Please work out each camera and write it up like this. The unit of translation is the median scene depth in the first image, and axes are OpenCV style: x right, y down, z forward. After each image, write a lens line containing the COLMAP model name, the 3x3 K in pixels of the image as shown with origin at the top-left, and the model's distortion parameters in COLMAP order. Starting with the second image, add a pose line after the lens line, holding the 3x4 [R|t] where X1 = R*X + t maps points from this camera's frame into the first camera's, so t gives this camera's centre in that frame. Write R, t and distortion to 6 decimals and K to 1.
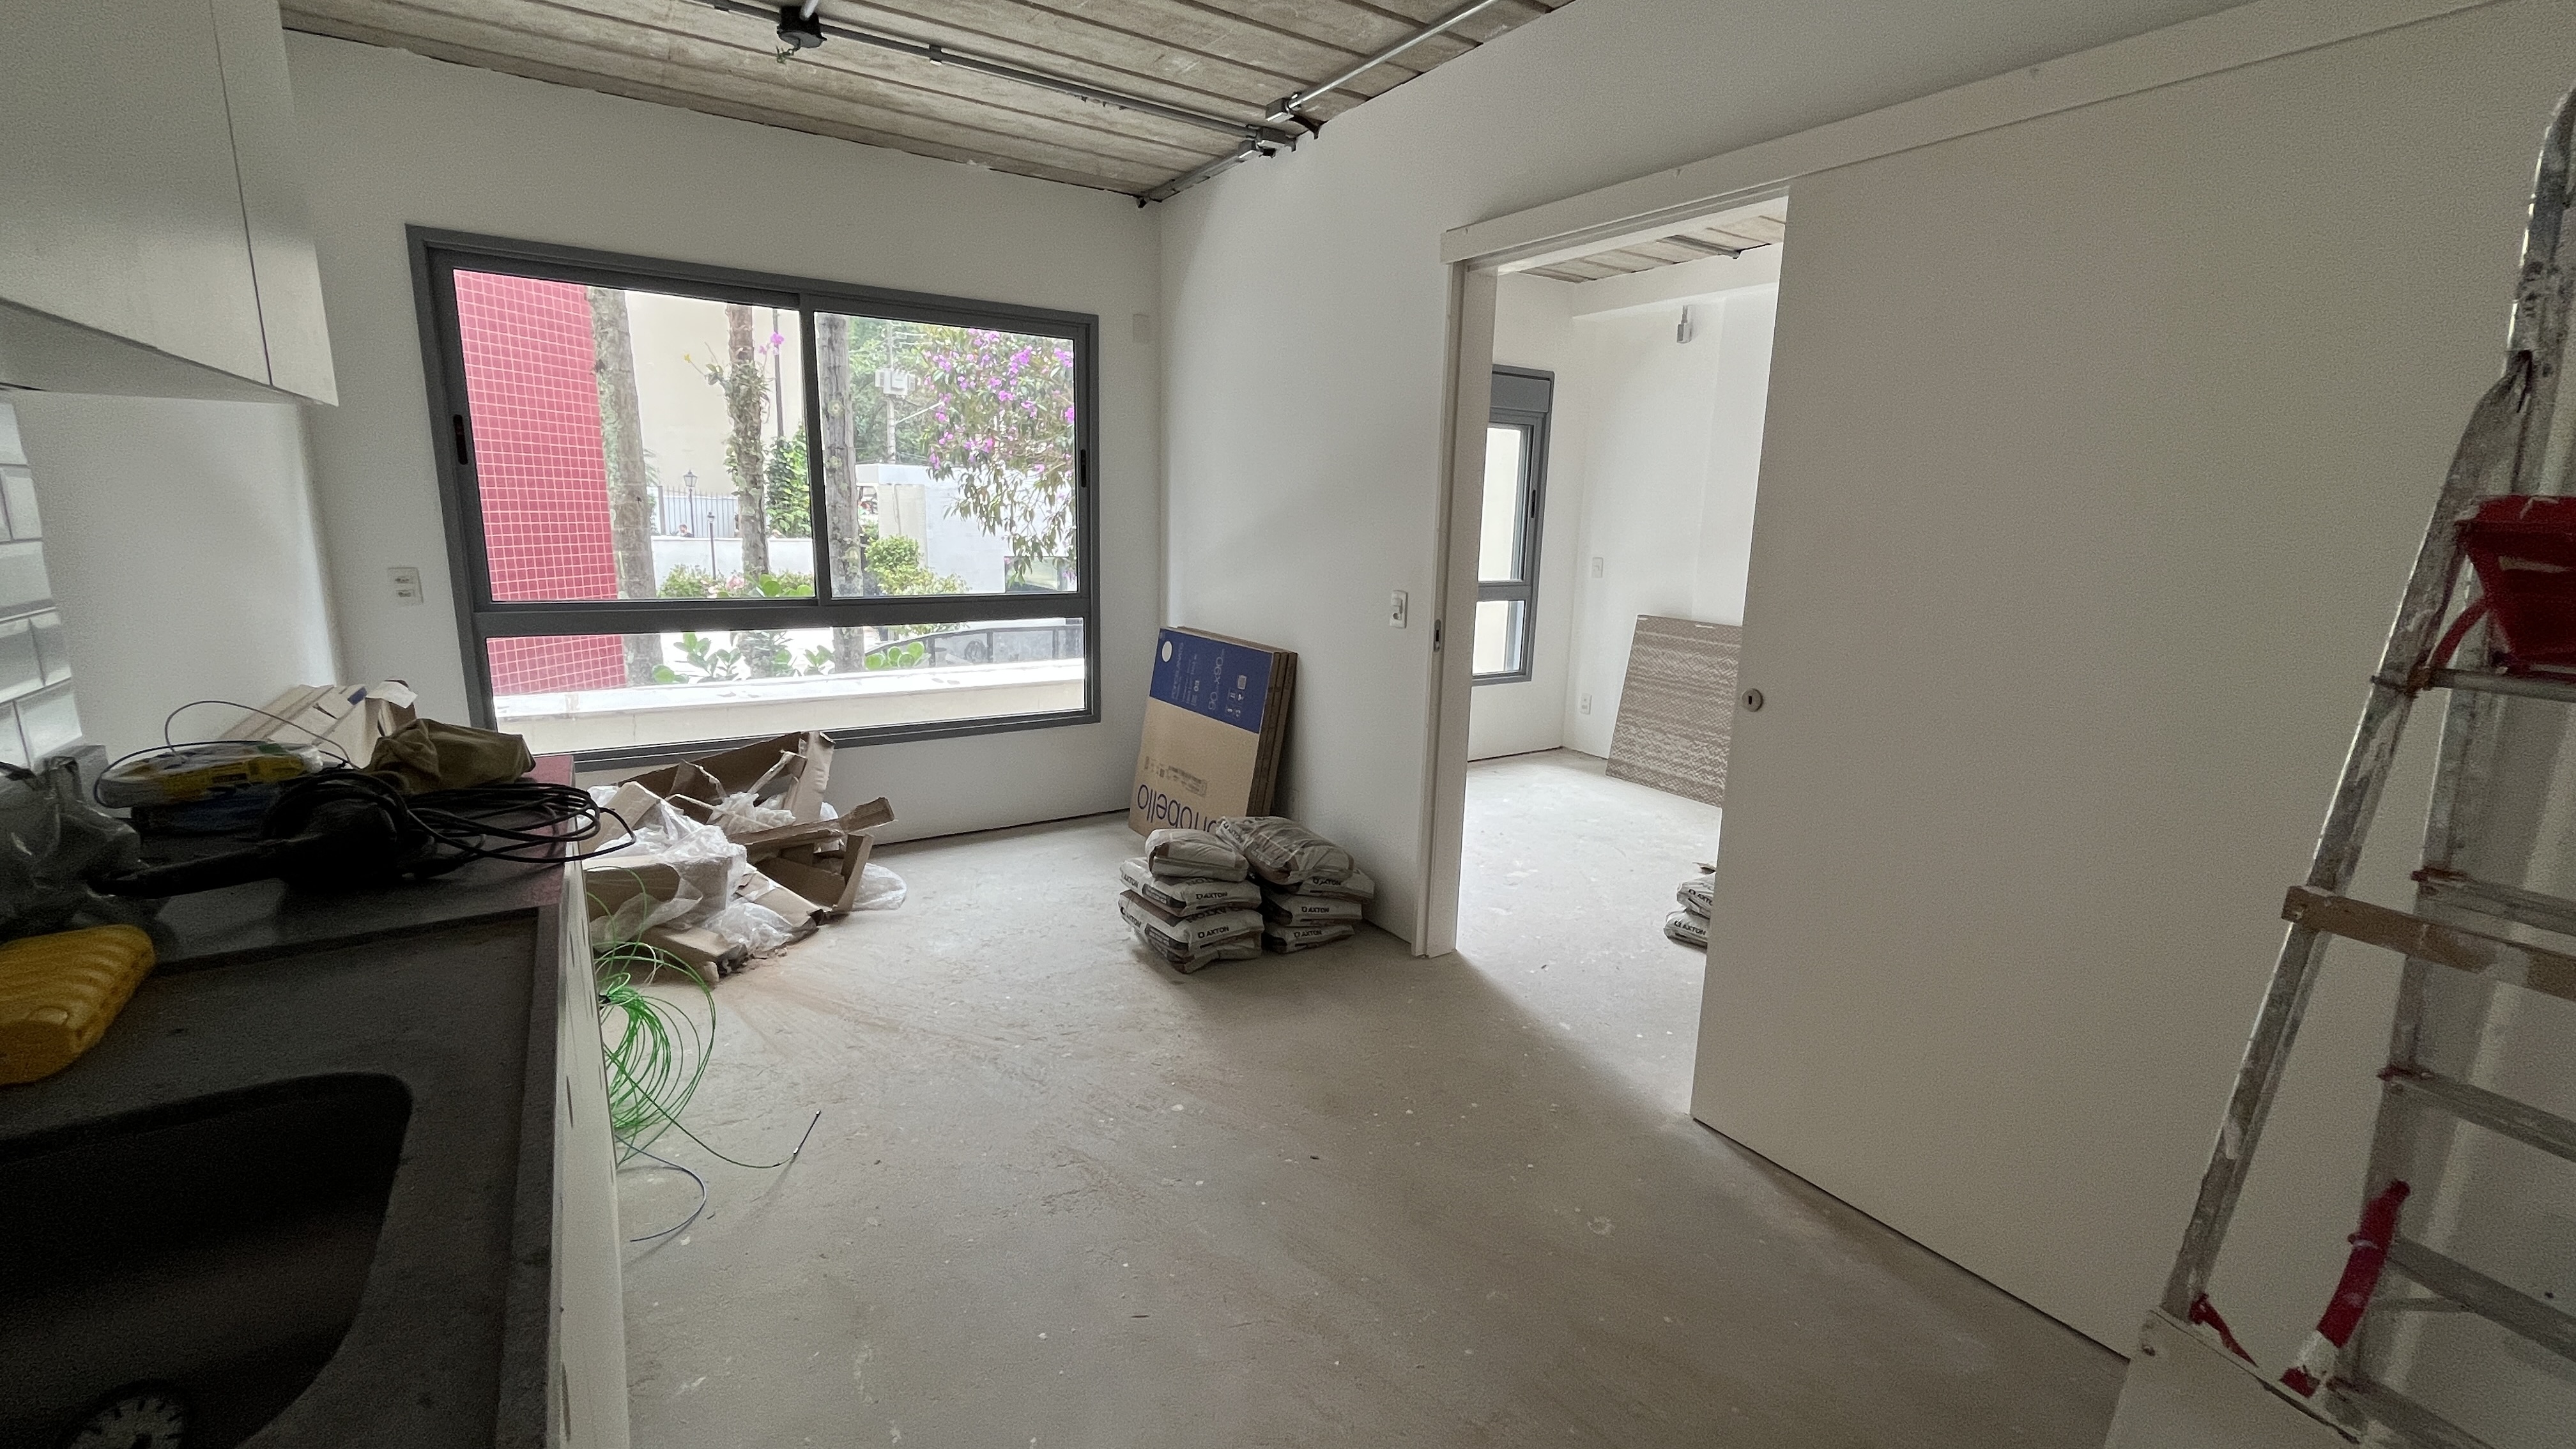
lens RADIAL K [[1052.1, 0, 1285.3], [0, 1052.1, 723.3], [0, 0, 1]] dist [-0.001832, -0.000287]
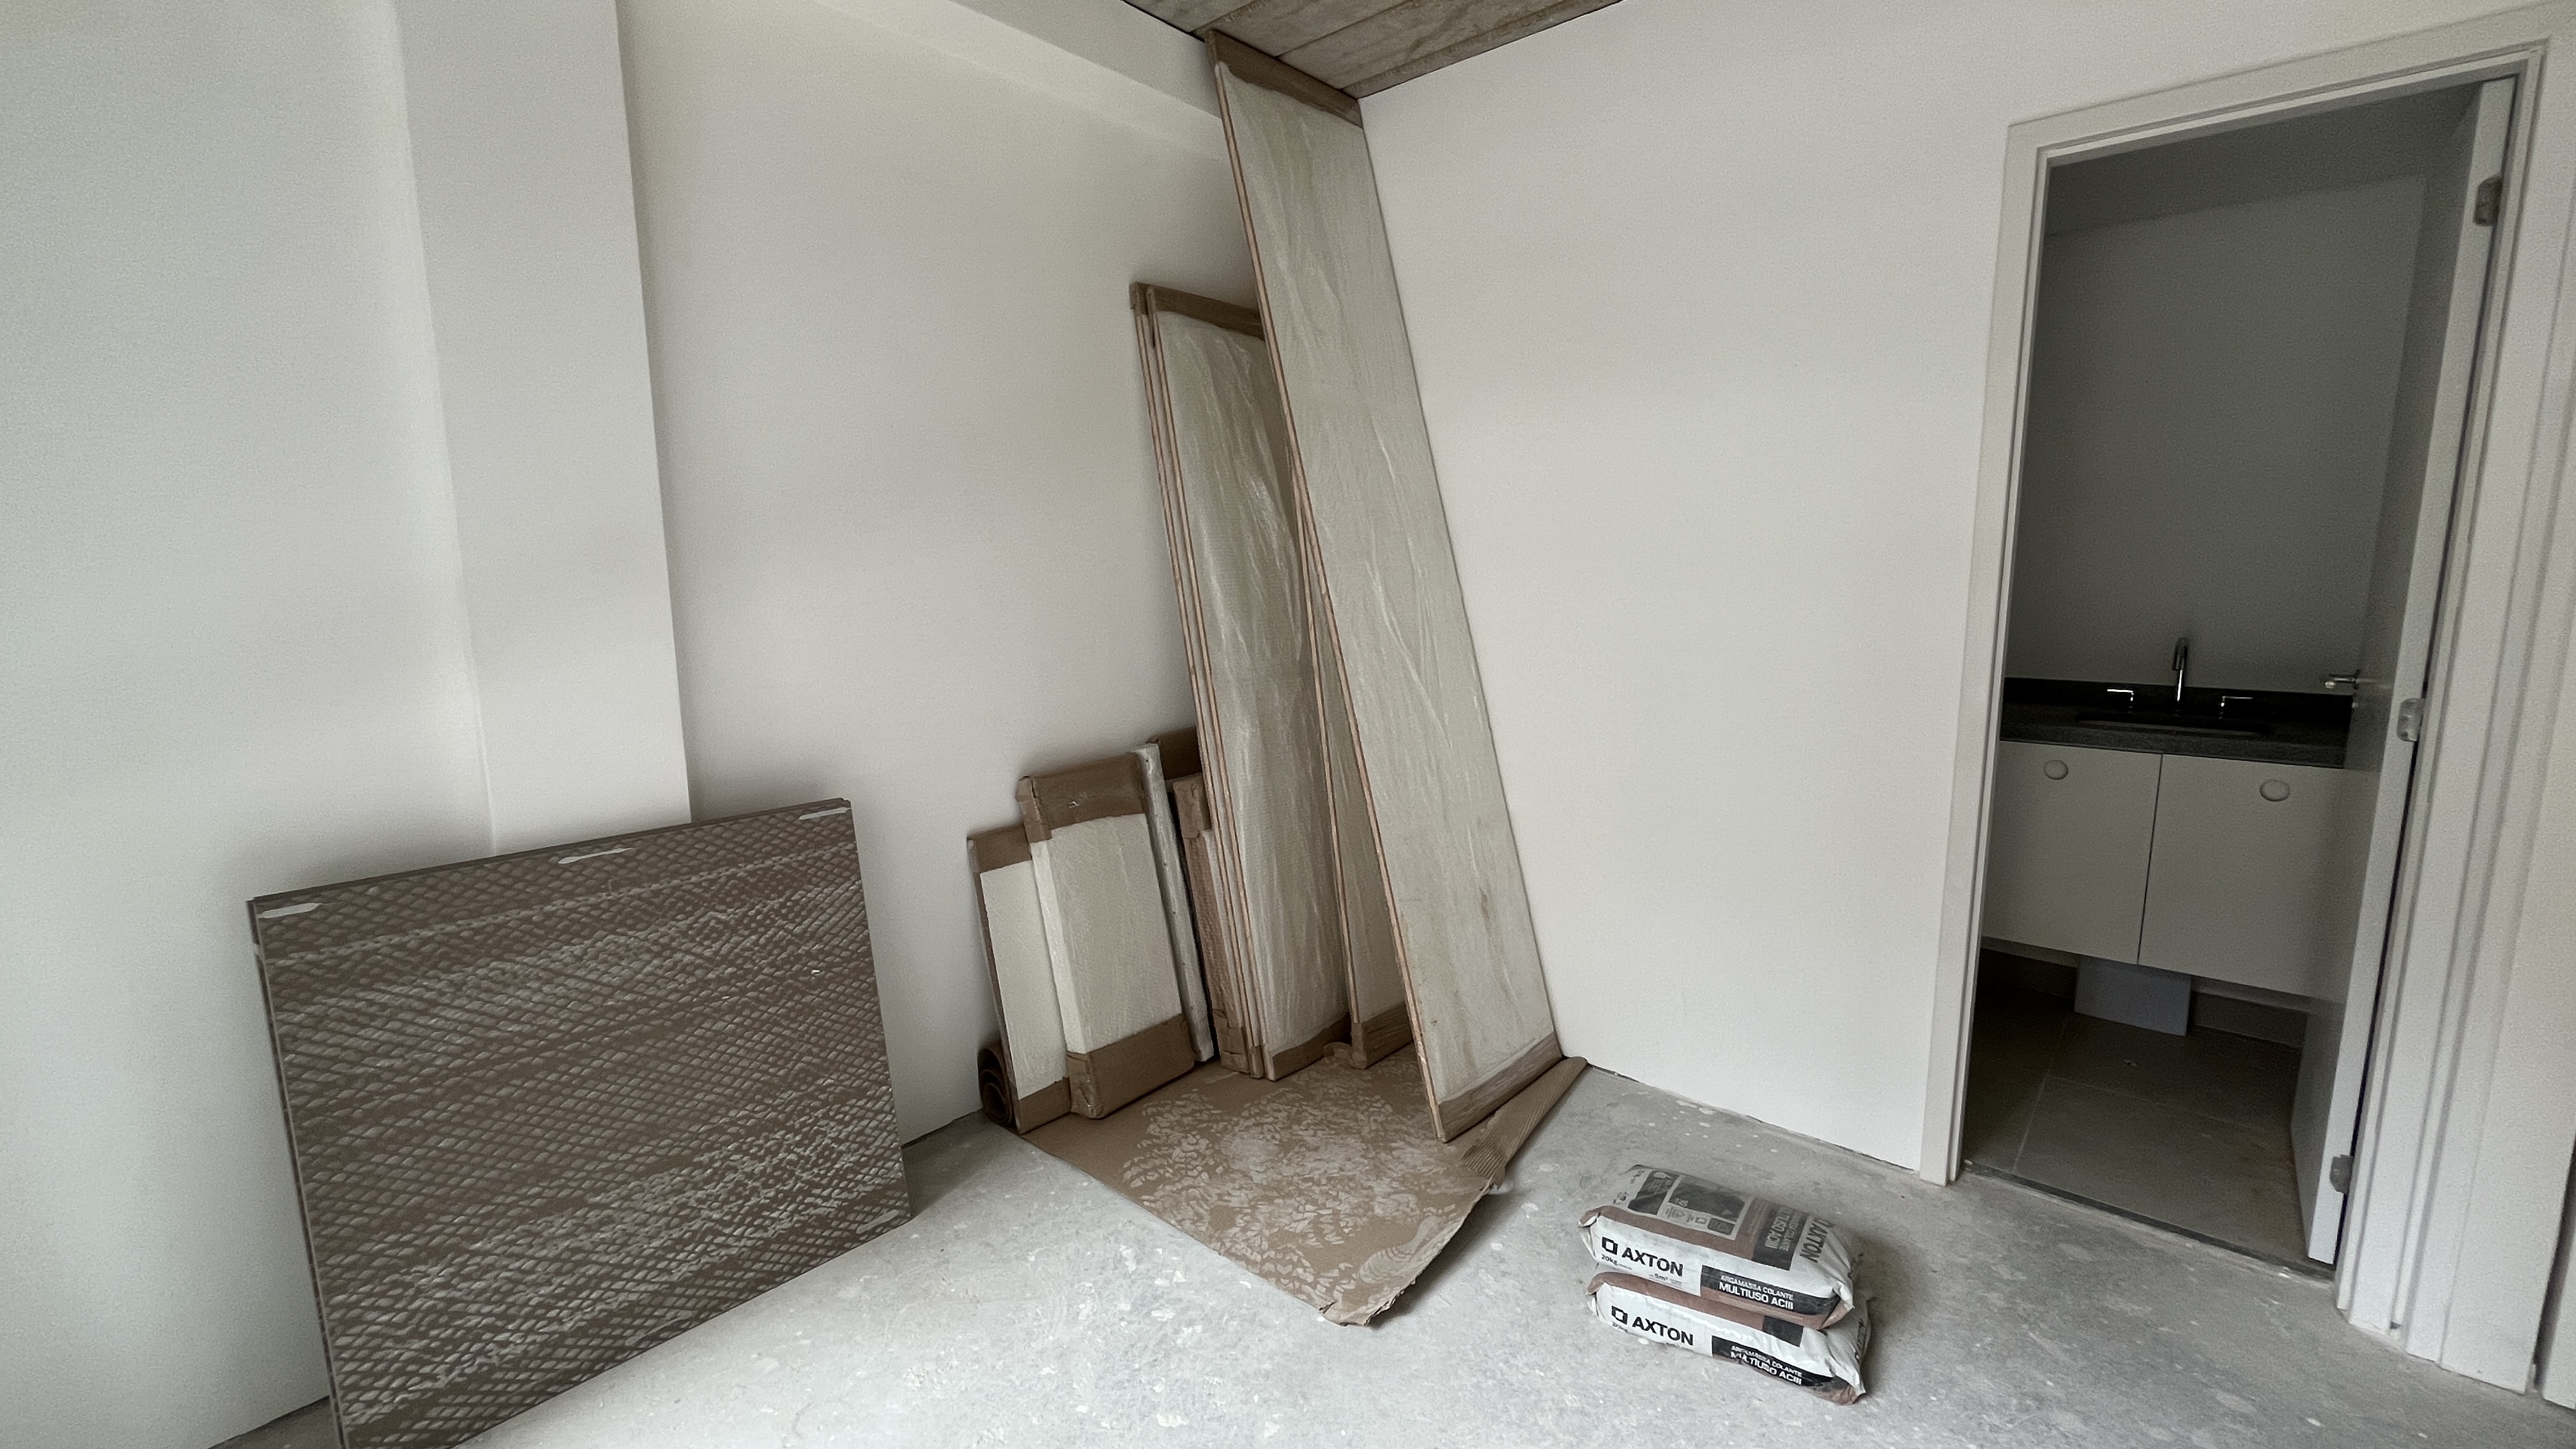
lens RADIAL K [[1052.1, 0, 1285.3], [0, 1052.1, 723.3], [0, 0, 1]] dist [-0.001832, -0.000287]
pose [[-0.267412, -0.169532, 0.948551, 0.029149], [0.196366, 0.954156, 0.225892, -0.220623], [-0.943362, 0.246669, -0.221862, 1.134419]]
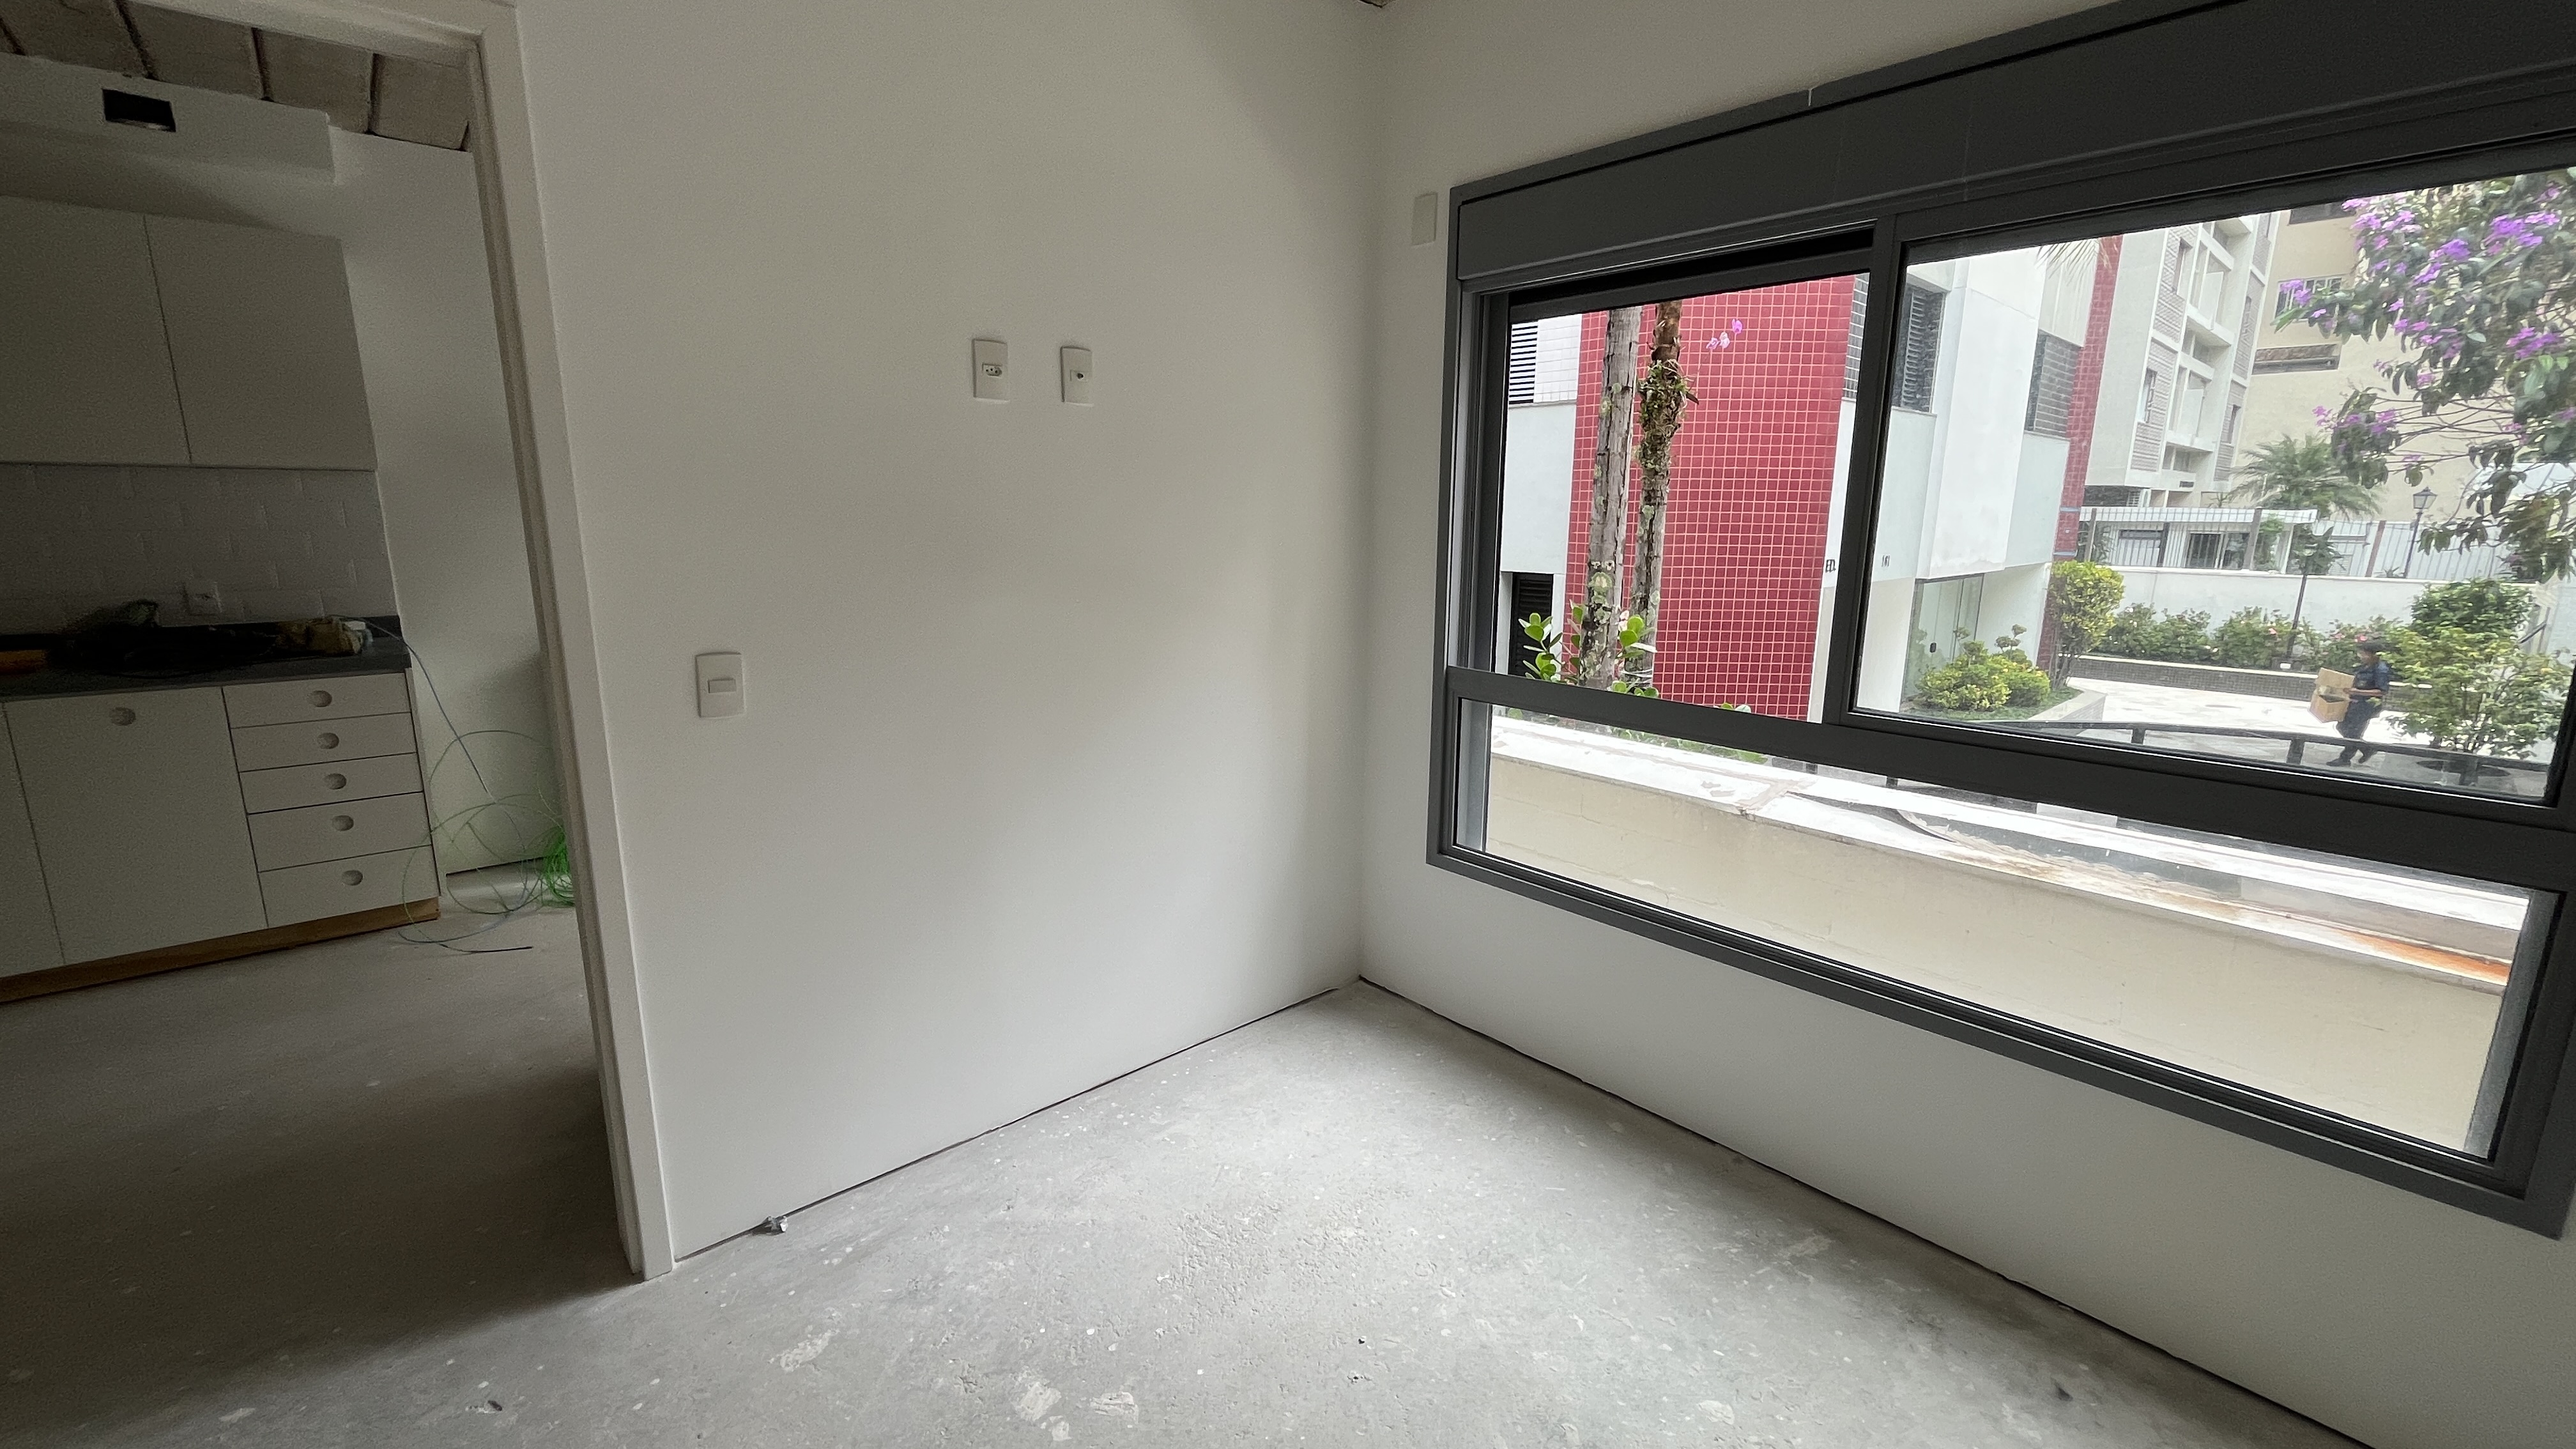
lens RADIAL K [[1052.1, 0, 1285.3], [0, 1052.1, 723.3], [0, 0, 1]] dist [-0.001832, -0.000287]
pose [[0.142508, 0.174307, -0.974325, 0.608193], [-0.201417, 0.968882, 0.143873, -0.193701], [0.969083, 0.175743, 0.173182, 1.014039]]
